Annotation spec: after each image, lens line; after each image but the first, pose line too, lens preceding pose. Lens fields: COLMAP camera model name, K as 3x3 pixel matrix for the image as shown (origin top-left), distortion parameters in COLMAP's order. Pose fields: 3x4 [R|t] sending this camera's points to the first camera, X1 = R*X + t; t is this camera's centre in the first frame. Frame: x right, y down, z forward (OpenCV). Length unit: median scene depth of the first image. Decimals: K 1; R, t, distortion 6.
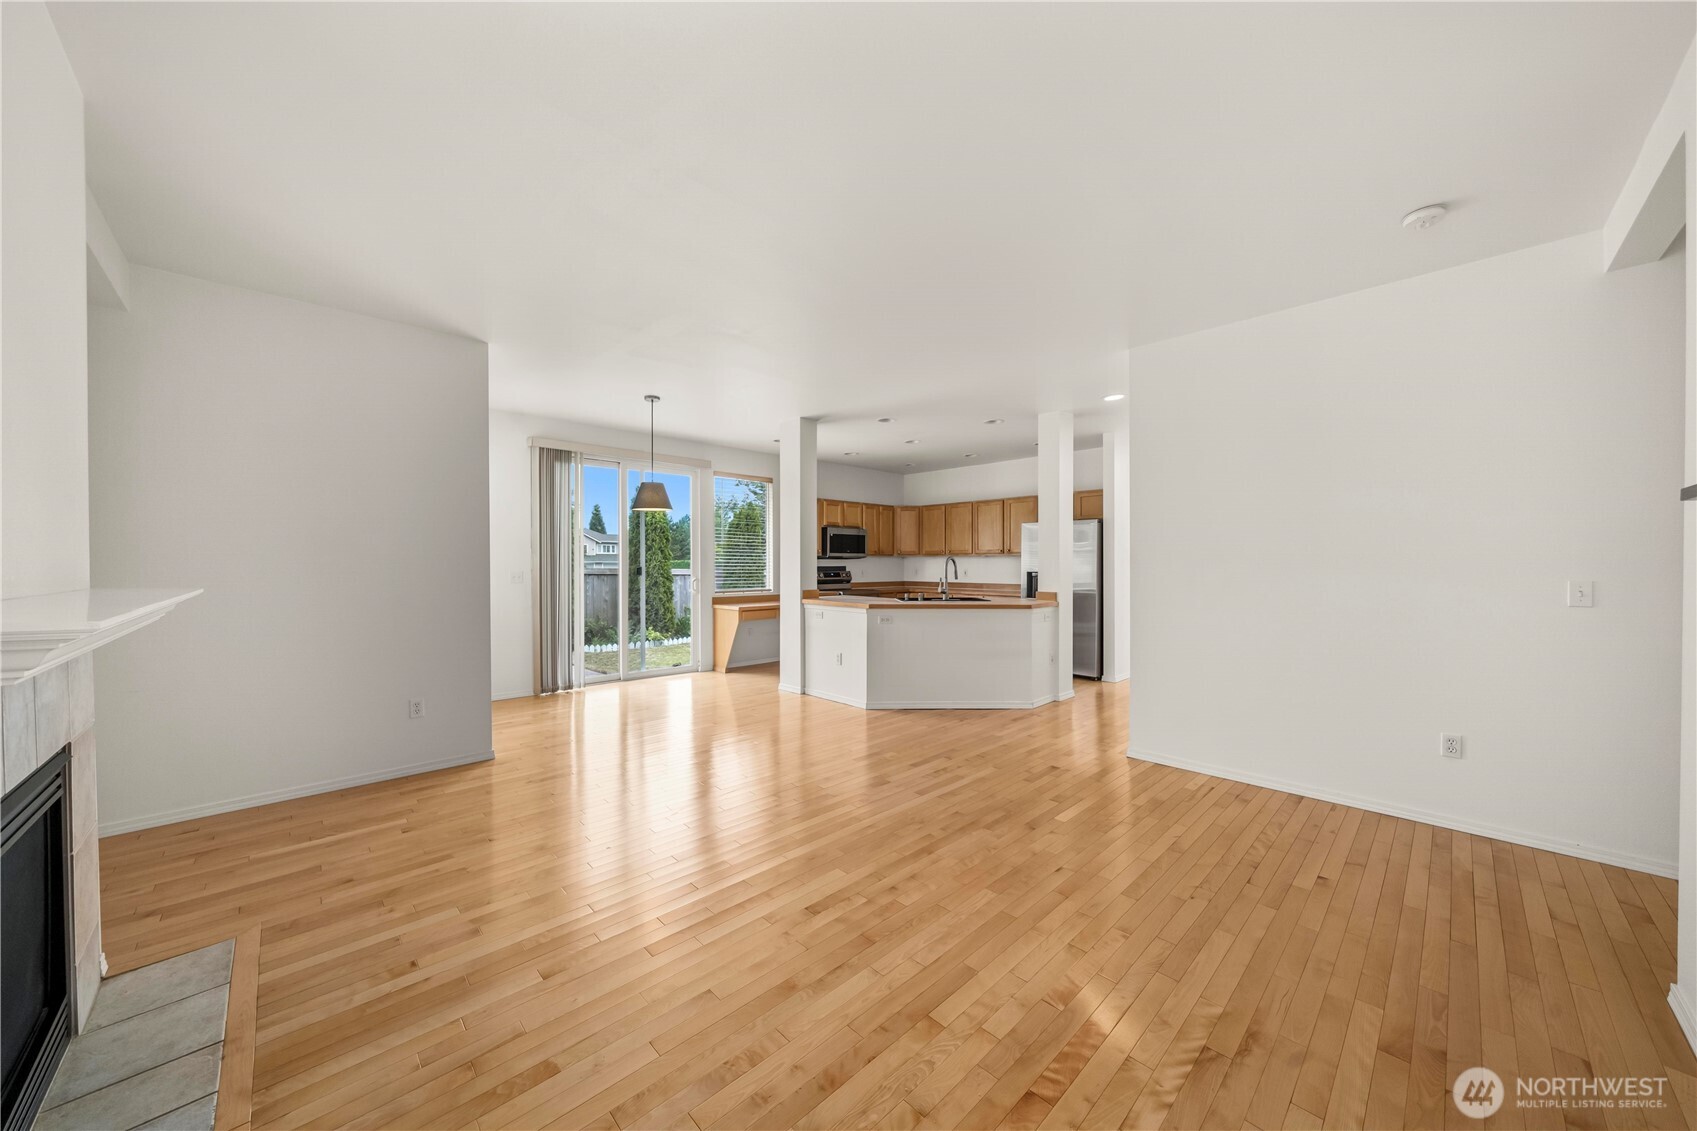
lens RADIAL K [[595.5, 0, 846.4], [0, 595.5, 567.3], [0, 0, 1]] dist [-0.002587, -0.000244]
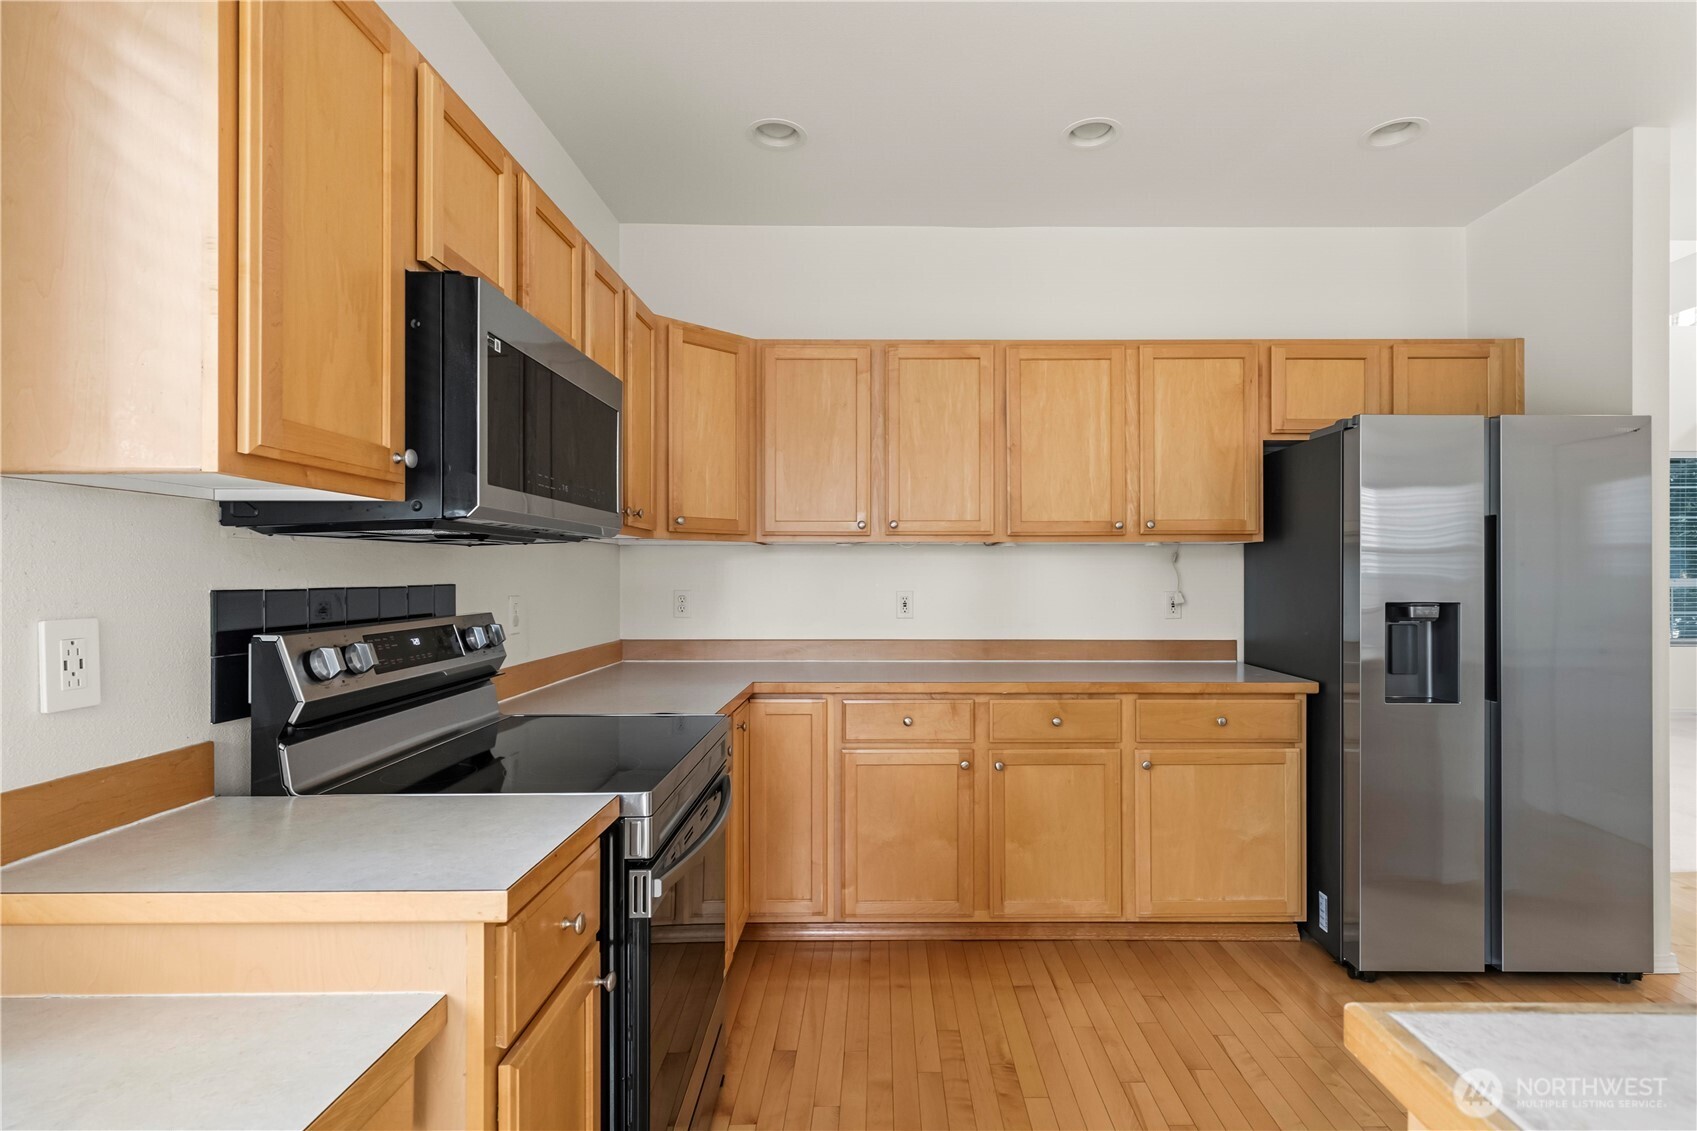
lens RADIAL K [[774.2, 0, 851.2], [0, 774.2, 568.7], [0, 0, 1]] dist [0.000291, 0.000018]
pose [[0.690136, -0.000936, 0.723679, -0.081659], [0.006853, 0.999963, -0.005242, -0.005586], [-0.723647, 0.008577, 0.690117, 0.748288]]
